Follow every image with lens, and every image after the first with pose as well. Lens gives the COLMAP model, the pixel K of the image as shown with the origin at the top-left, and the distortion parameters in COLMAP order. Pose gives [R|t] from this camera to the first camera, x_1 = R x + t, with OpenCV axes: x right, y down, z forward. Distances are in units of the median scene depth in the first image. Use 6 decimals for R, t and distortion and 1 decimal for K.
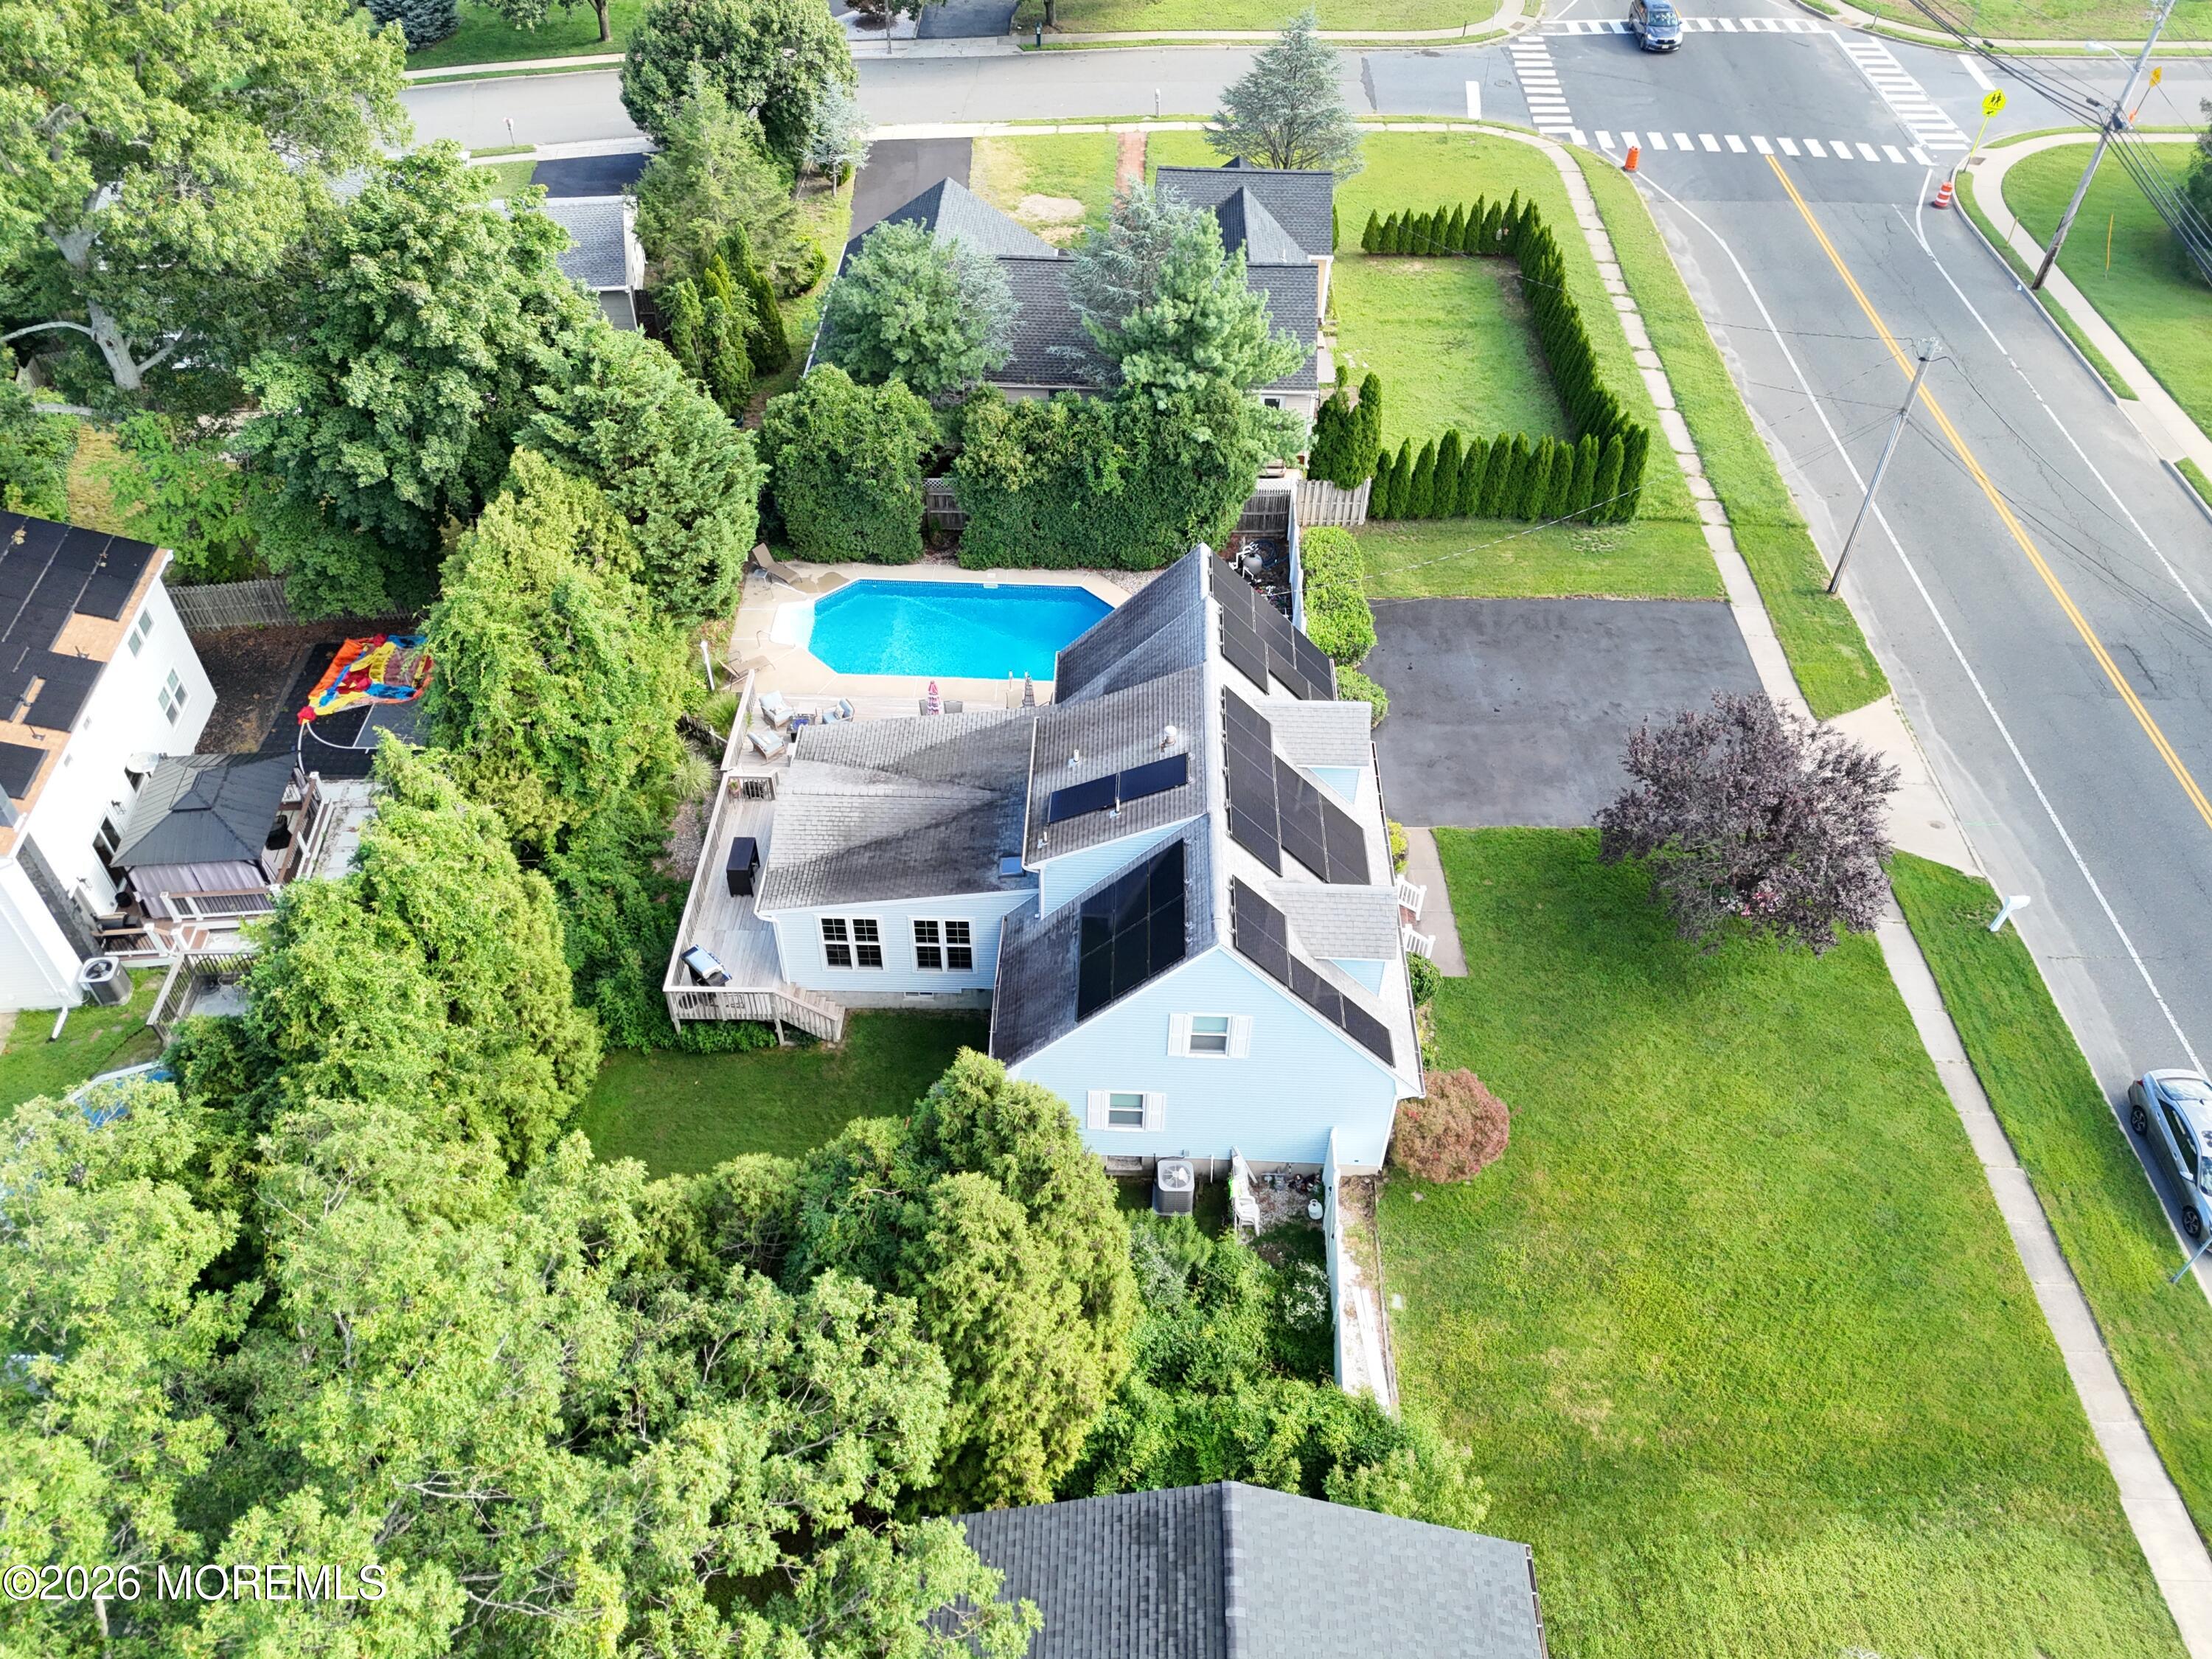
lens RADIAL K [[1625.9, 0, 1105.7], [0, 1625.9, 822.9], [0, 0, 1]] dist [0.070900, -0.062503]
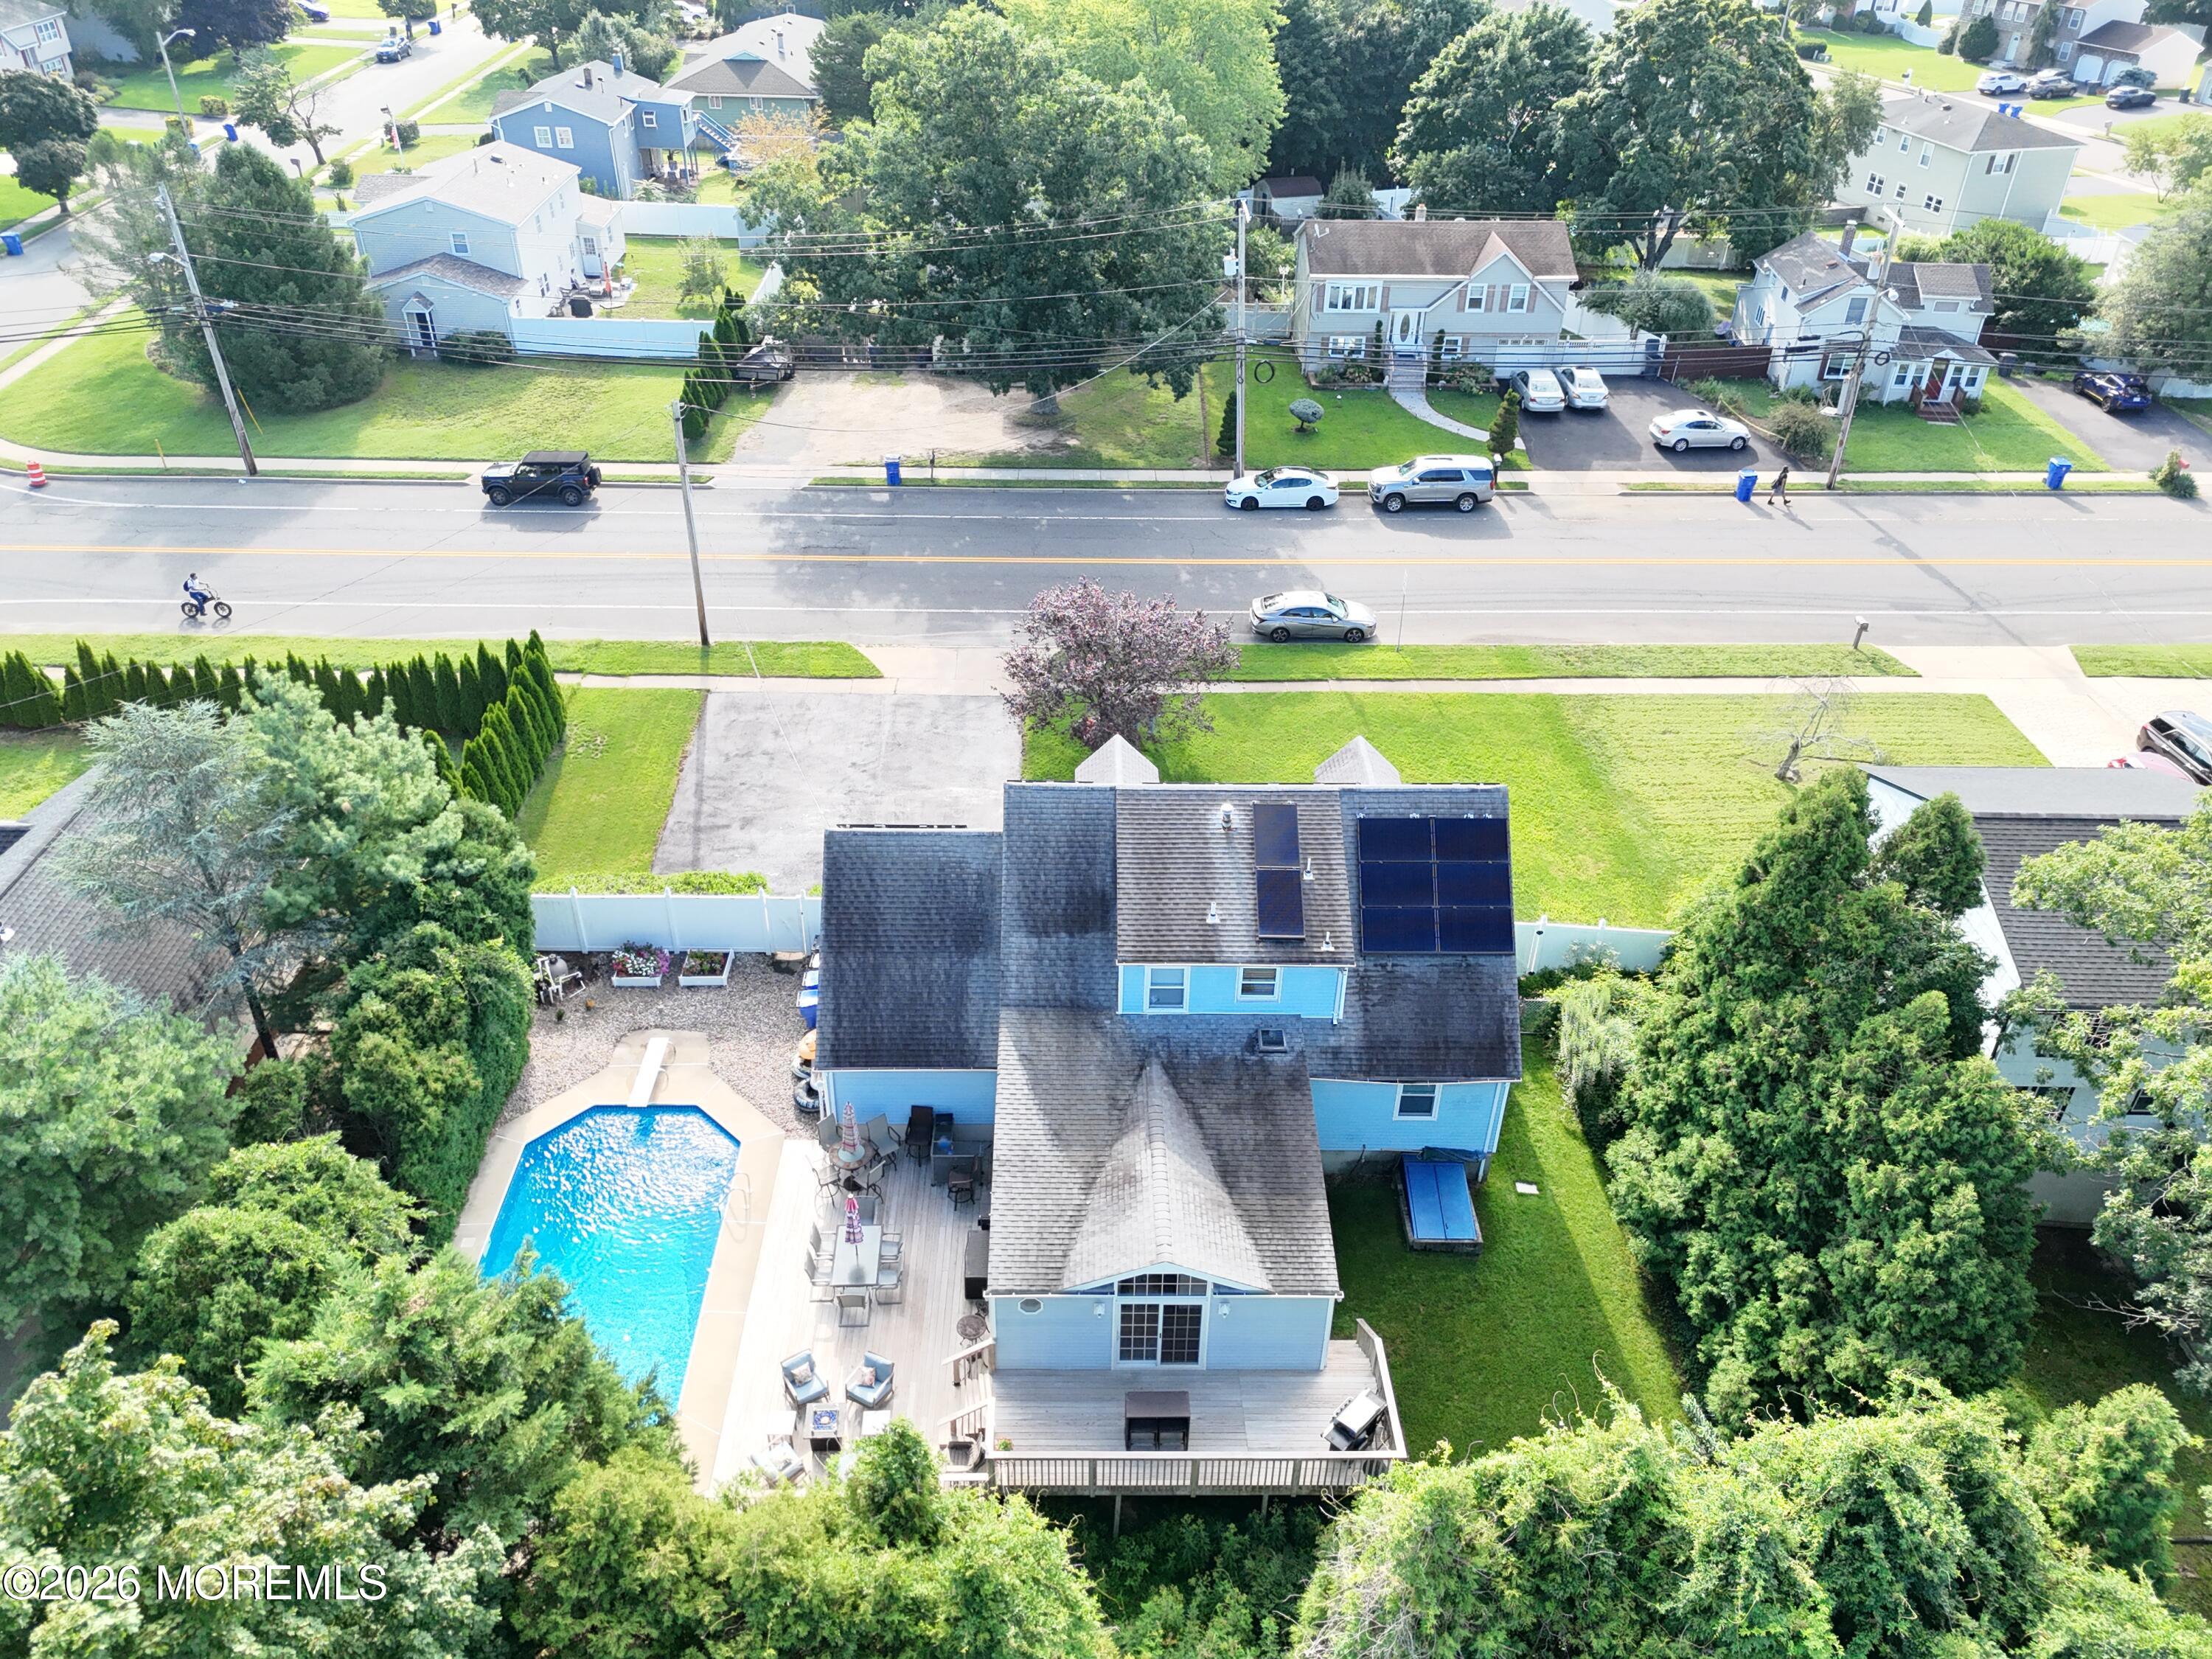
lens RADIAL K [[1625.9, 0, 1100.8], [0, 1625.9, 824.2], [0, 0, 1]] dist [0.070900, -0.062503]
pose [[-0.033984, -0.576453, 0.816424, -0.563883], [0.686333, 0.580351, 0.438337, -0.393198], [-0.726493, 0.575235, 0.375916, 0.501636]]
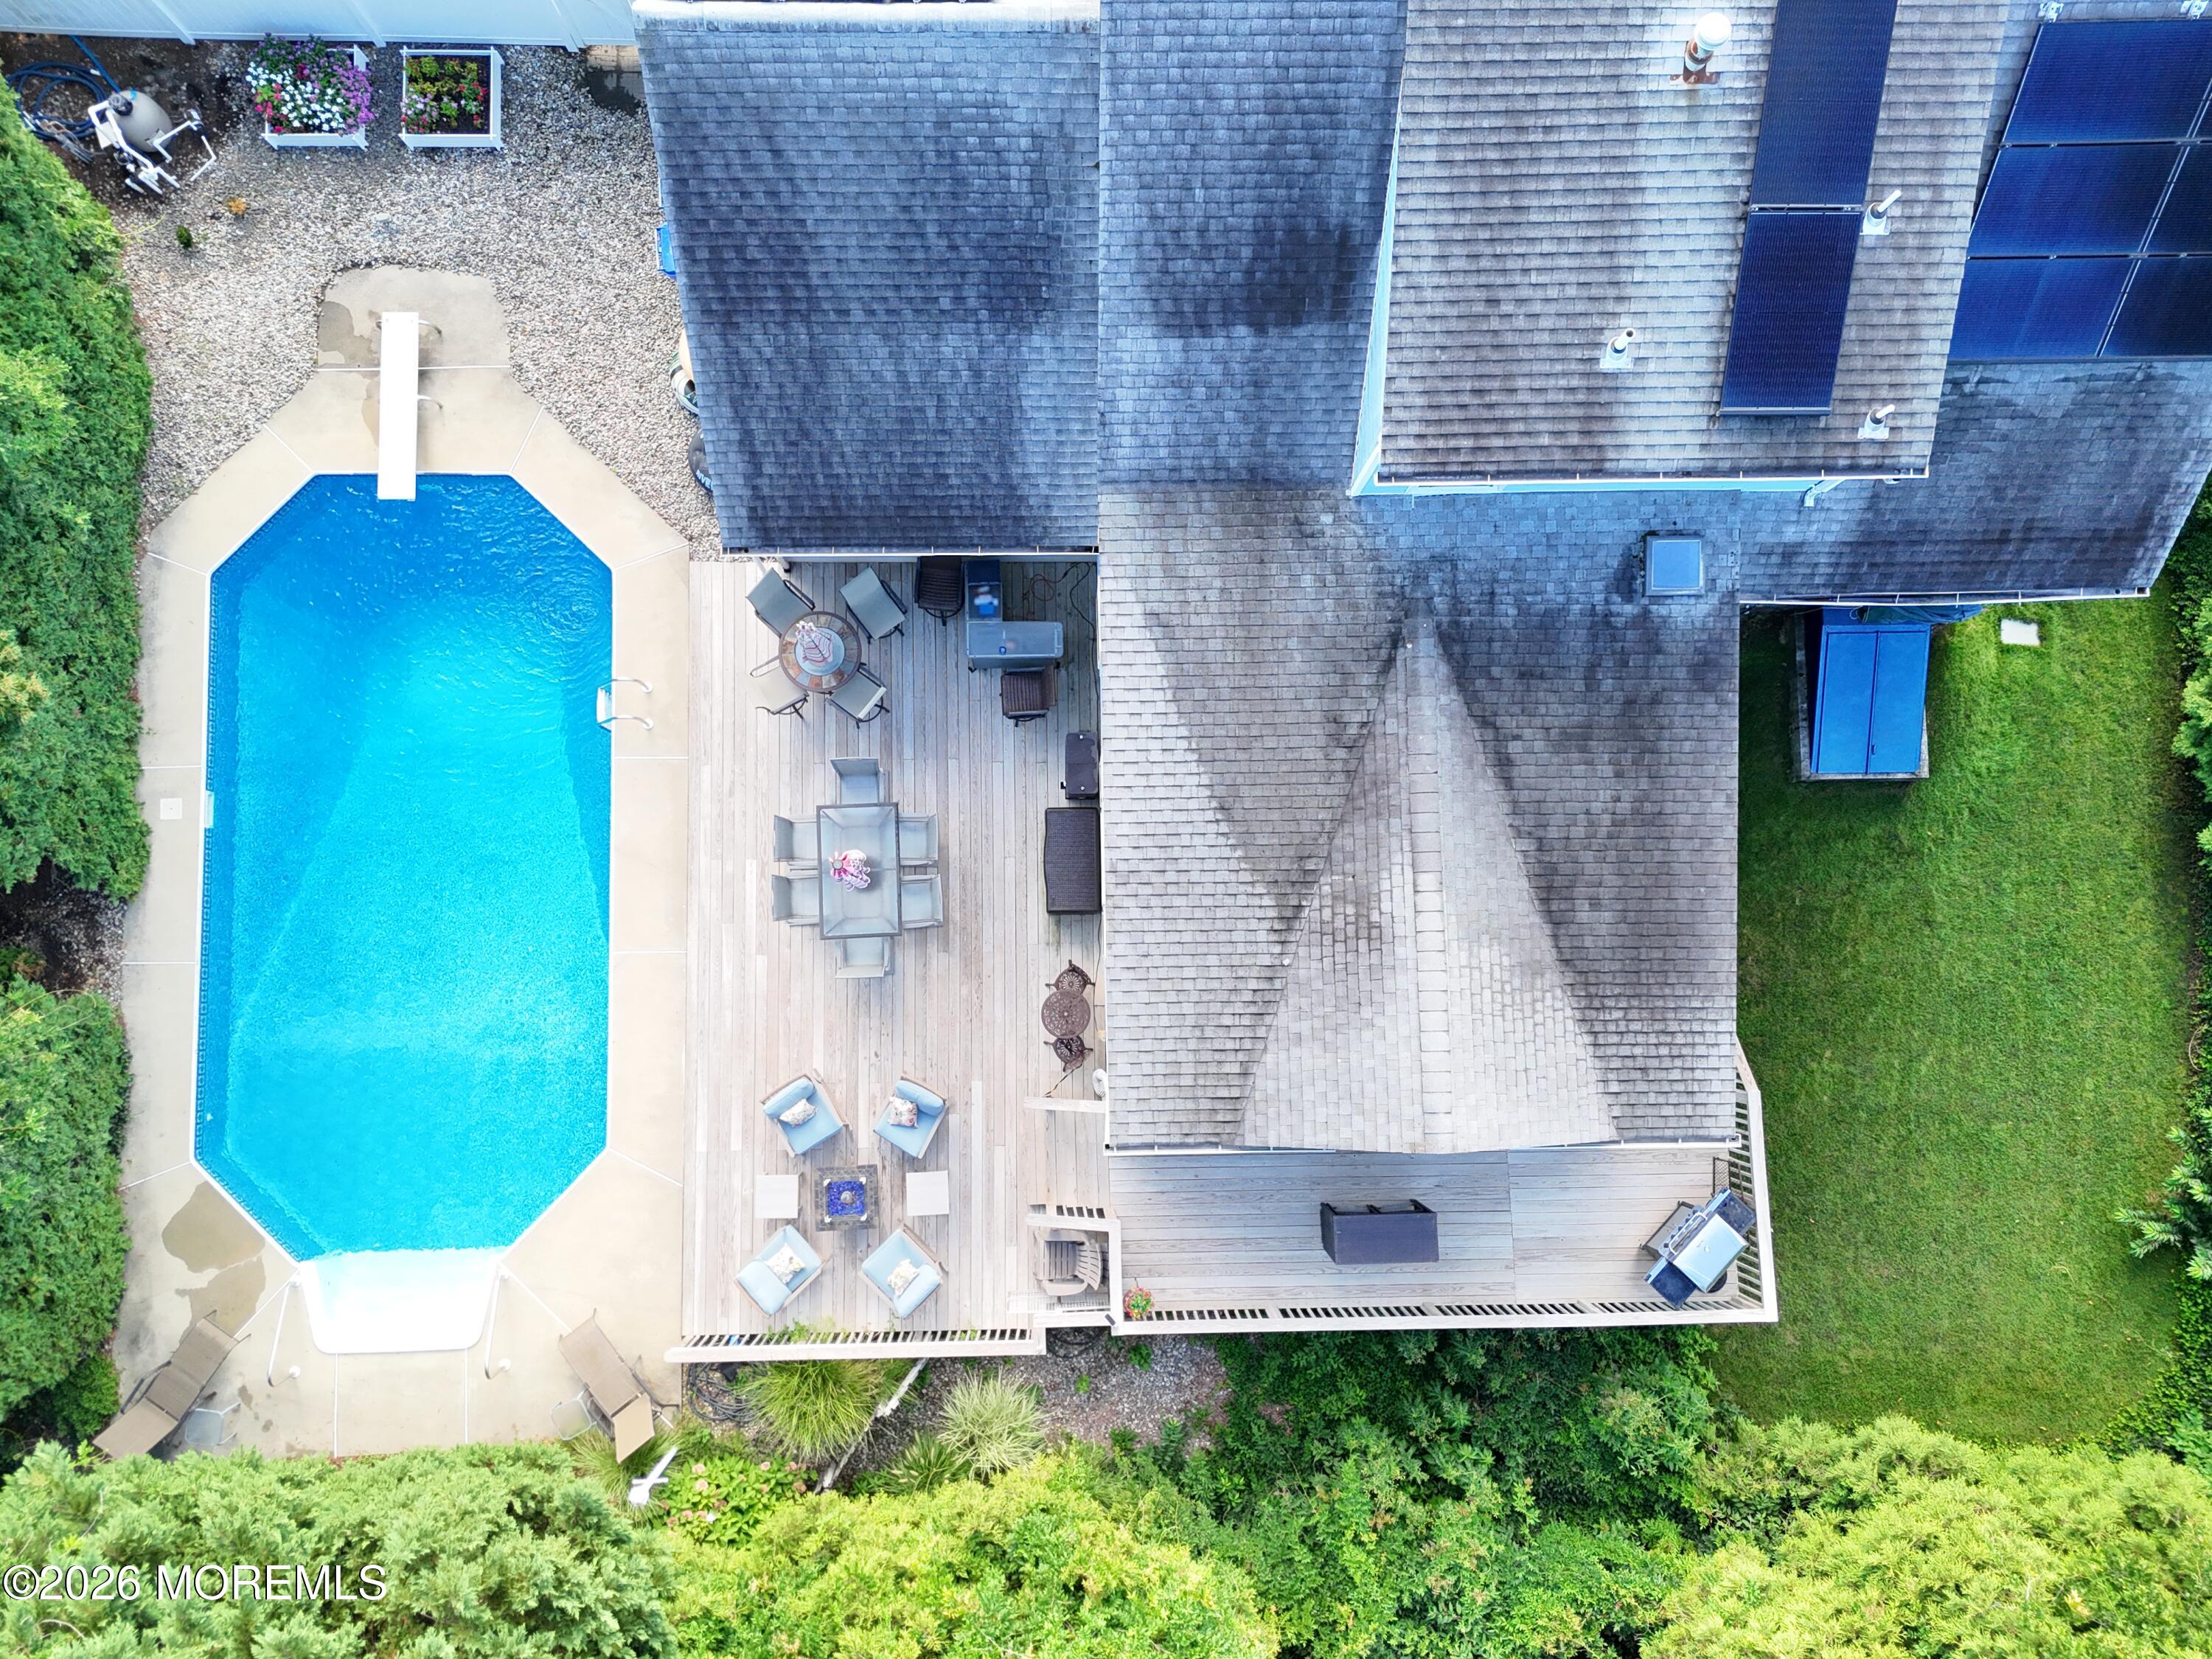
lens RADIAL K [[1625.9, 0, 1097.2], [0, 1625.9, 827.4], [0, 0, 1]] dist [0.070900, -0.062503]
pose [[-0.039524, -0.997295, 0.061971, -0.114498], [0.681787, 0.018423, 0.731319, -0.306934], [-0.730482, 0.071155, 0.679215, 0.627051]]
